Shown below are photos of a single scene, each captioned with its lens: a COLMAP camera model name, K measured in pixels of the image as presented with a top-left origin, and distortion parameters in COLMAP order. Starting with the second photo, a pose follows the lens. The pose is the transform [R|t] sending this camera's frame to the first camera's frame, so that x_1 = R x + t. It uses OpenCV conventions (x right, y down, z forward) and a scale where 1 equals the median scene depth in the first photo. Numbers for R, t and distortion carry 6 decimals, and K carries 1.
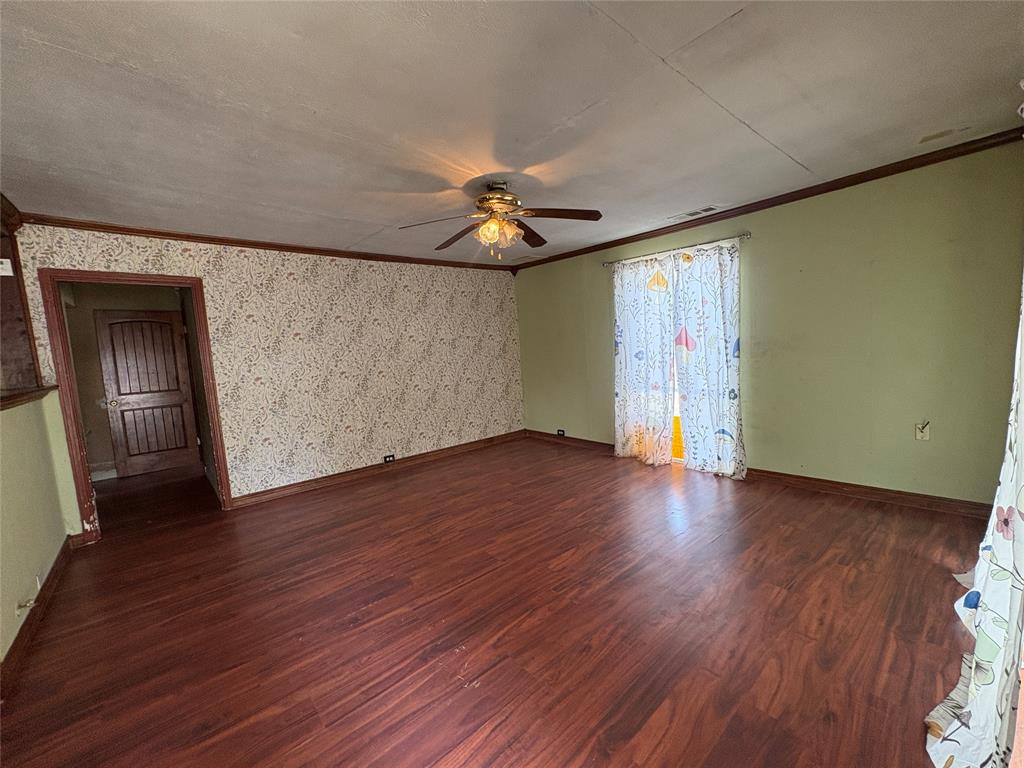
lens RADIAL K [[407.5, 0, 516.2], [0, 407.5, 383.6], [0, 0, 1]] dist [0.003585, -0.000842]
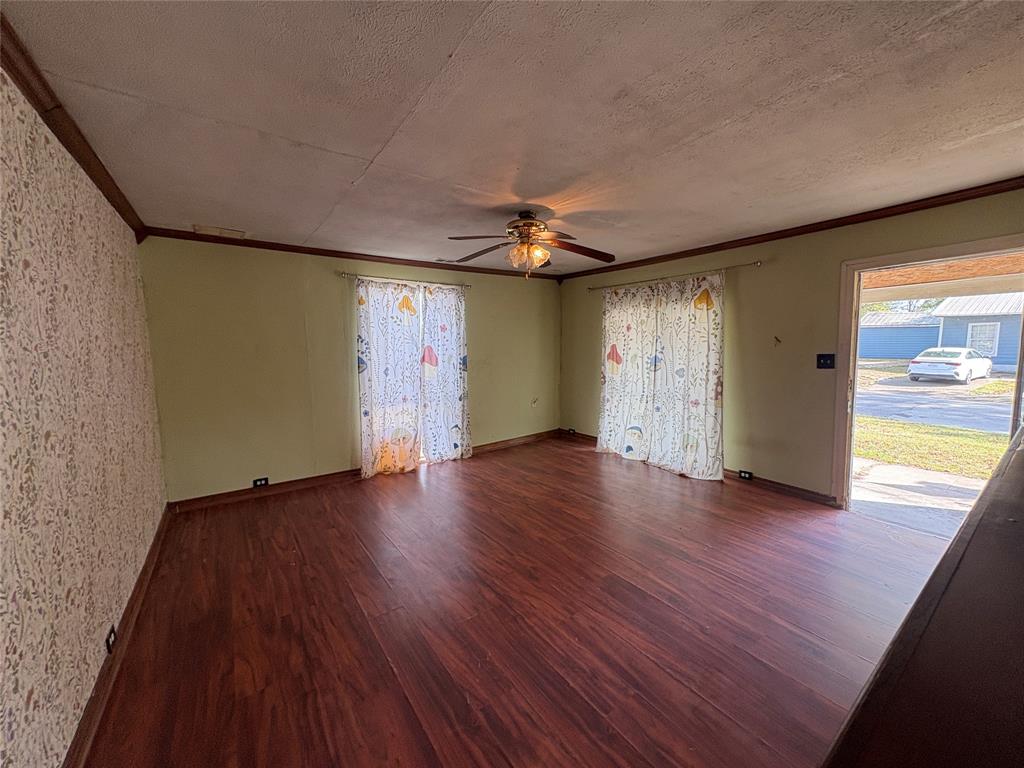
lens RADIAL K [[407.5, 0, 514.9], [0, 407.5, 378.5], [0, 0, 1]] dist [0.003585, -0.000842]
pose [[0.091086, -0.024146, 0.995550, -0.836130], [0.103747, 0.994496, 0.014628, -0.039436], [-0.990424, 0.101953, 0.093090, 0.693038]]
